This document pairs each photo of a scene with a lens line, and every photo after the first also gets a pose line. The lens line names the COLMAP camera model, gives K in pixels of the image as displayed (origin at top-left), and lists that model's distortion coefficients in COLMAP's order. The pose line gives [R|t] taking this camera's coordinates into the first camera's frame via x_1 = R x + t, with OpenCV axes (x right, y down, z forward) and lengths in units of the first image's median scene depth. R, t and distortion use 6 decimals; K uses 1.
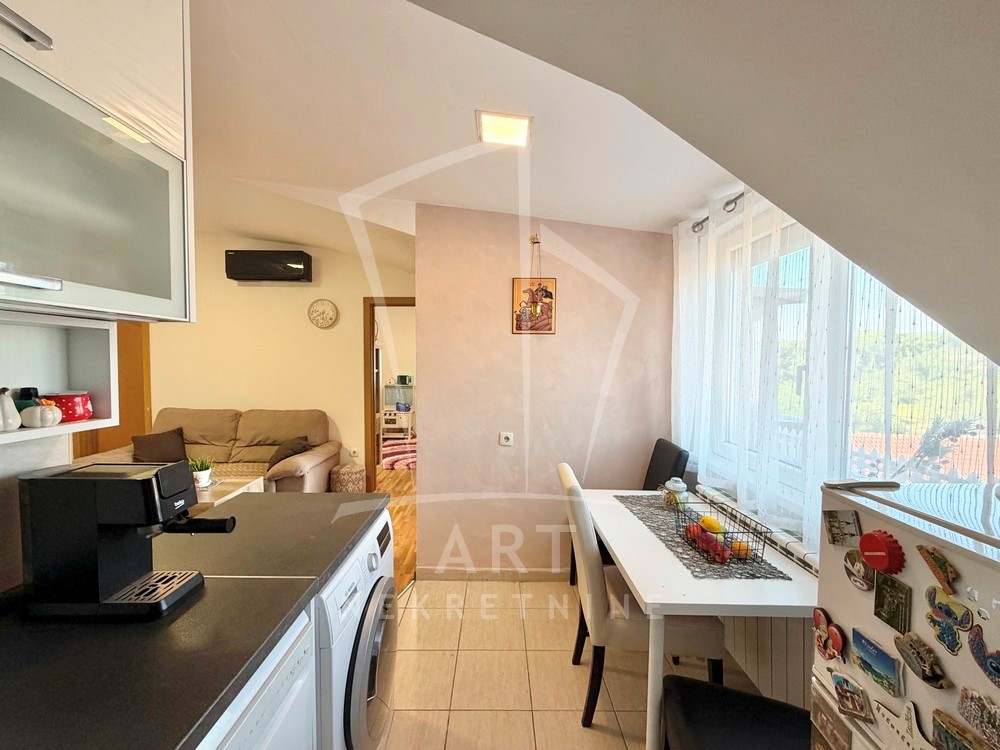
lens RADIAL K [[404.4, 0, 507.3], [0, 404.4, 374.0], [0, 0, 1]] dist [0.000372, 0.000072]
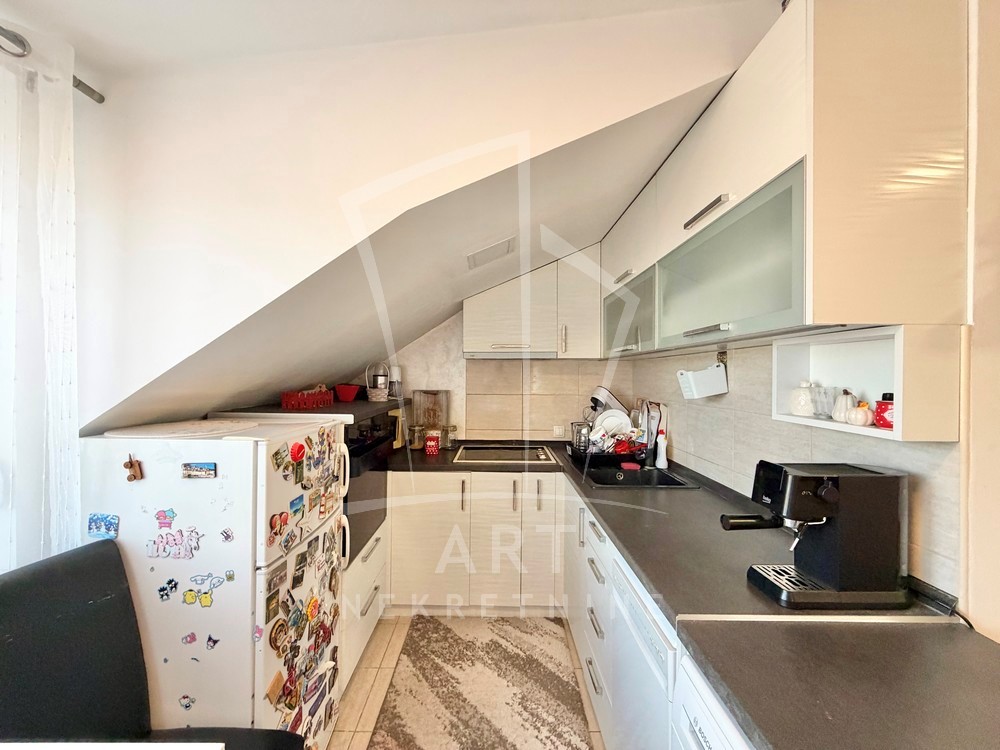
lens RADIAL K [[404.4, 0, 497.0], [0, 404.4, 377.2], [0, 0, 1]] dist [0.000372, 0.000072]
pose [[-0.999914, -0.013095, 0.000070, -0.014424], [-0.013082, 0.999128, 0.039654, -0.005755], [-0.000589, 0.039650, -0.999213, 0.459318]]
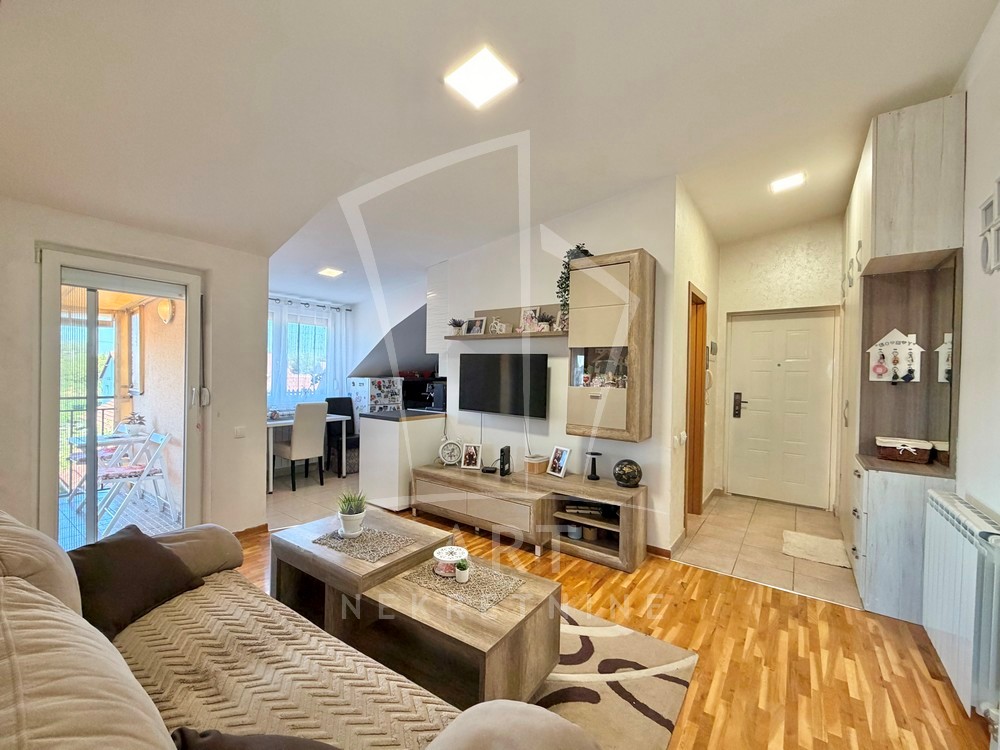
lens RADIAL K [[404.4, 0, 490.5], [0, 404.4, 379.0], [0, 0, 1]] dist [0.000372, 0.000072]
pose [[-0.797514, -0.026408, 0.602723, -0.992318], [0.001392, 0.998958, 0.045611, -0.009695], [-0.603299, 0.037214, -0.796646, 1.017612]]
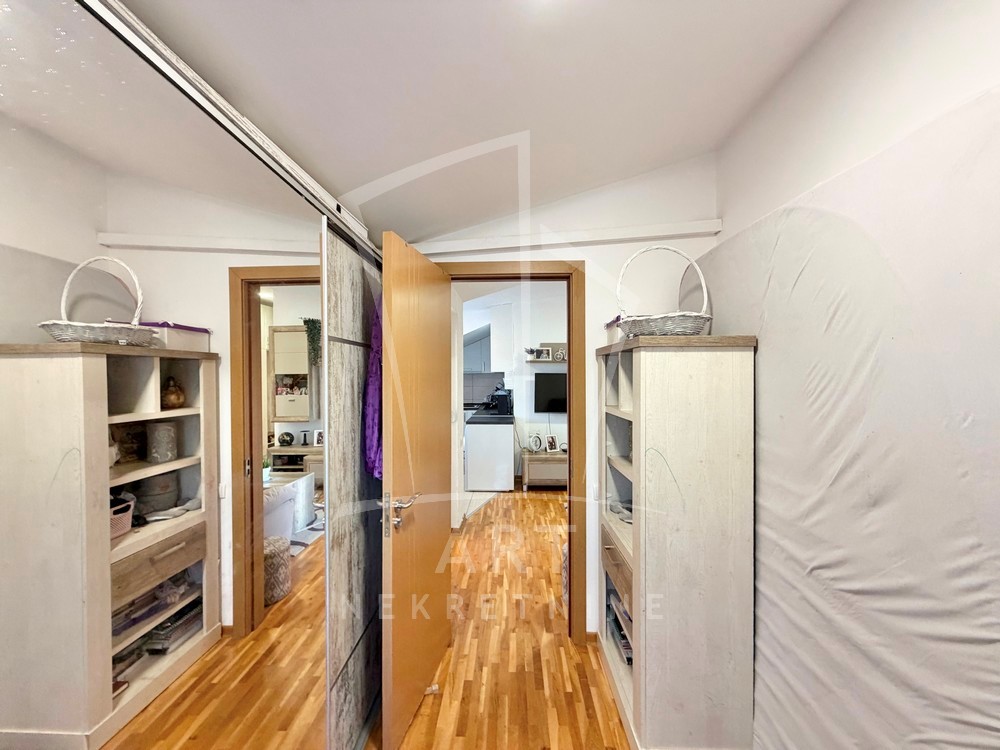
lens RADIAL K [[404.4, 0, 500.5], [0, 404.4, 375.4], [0, 0, 1]] dist [0.000372, 0.000072]
pose [[-0.999704, -0.007559, 0.023110, -0.252356], [-0.006646, 0.999204, 0.039334, -0.072266], [-0.023388, 0.039169, -0.998959, 1.673234]]
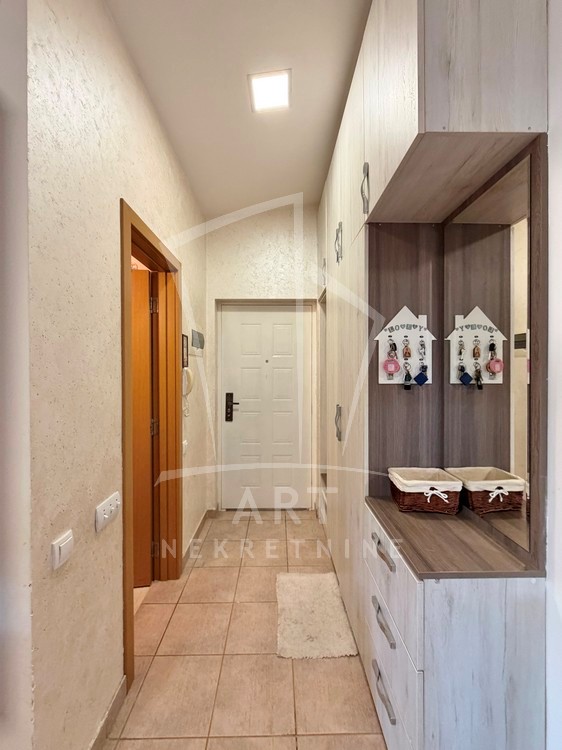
lens RADIAL K [[303.3, 0, 279.8], [0, 303.3, 371.1], [0, 0, 1]] dist [0.000372, 0.000072]
pose [[-0.999923, -0.004053, -0.011687, -0.977451], [-0.004498, 0.999256, 0.038315, -0.001221], [0.011523, 0.038364, -0.999197, 0.439750]]
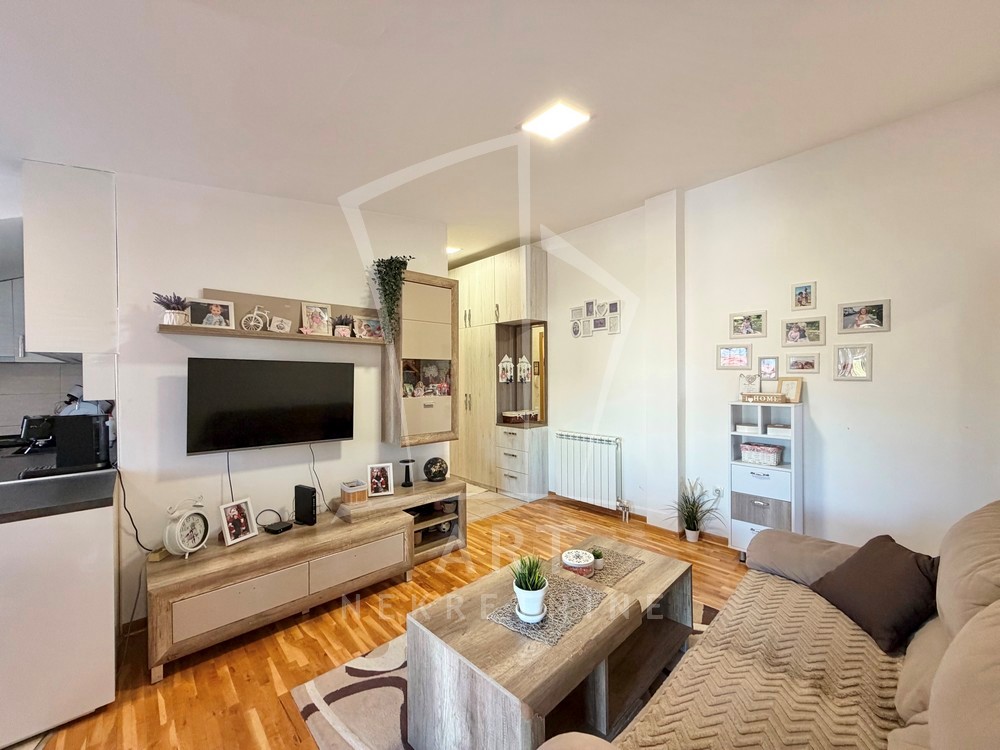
lens RADIAL K [[404.4, 0, 497.4], [0, 404.4, 372.1], [0, 0, 1]] dist [0.000372, 0.000072]
pose [[-0.736834, -0.005814, -0.676049, -0.275063], [-0.022916, 0.999603, 0.016380, -0.025098], [0.675686, 0.027562, -0.736674, 0.991437]]
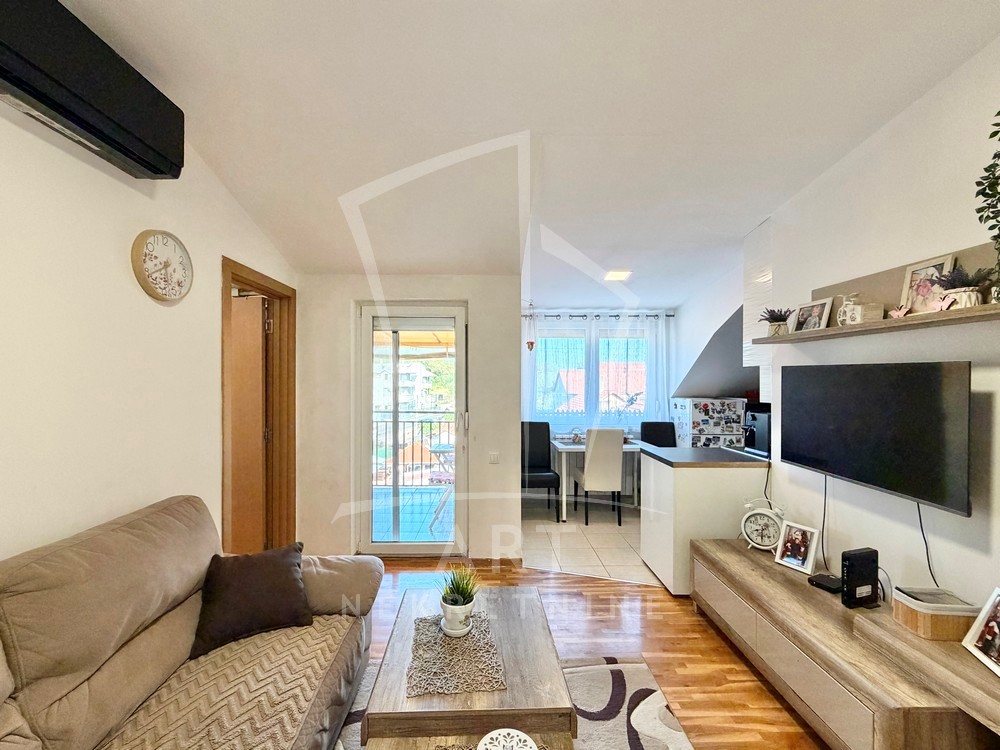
lens RADIAL K [[423.8, 0, 502.7], [0, 423.8, 382.5], [0, 0, 1]] dist [-0.001325, 0.001096]
pose [[-0.020812, -0.007472, 0.999755, -0.944230], [0.034408, 0.999374, 0.008185, -0.021401], [-0.999191, 0.034570, -0.020542, 0.693937]]
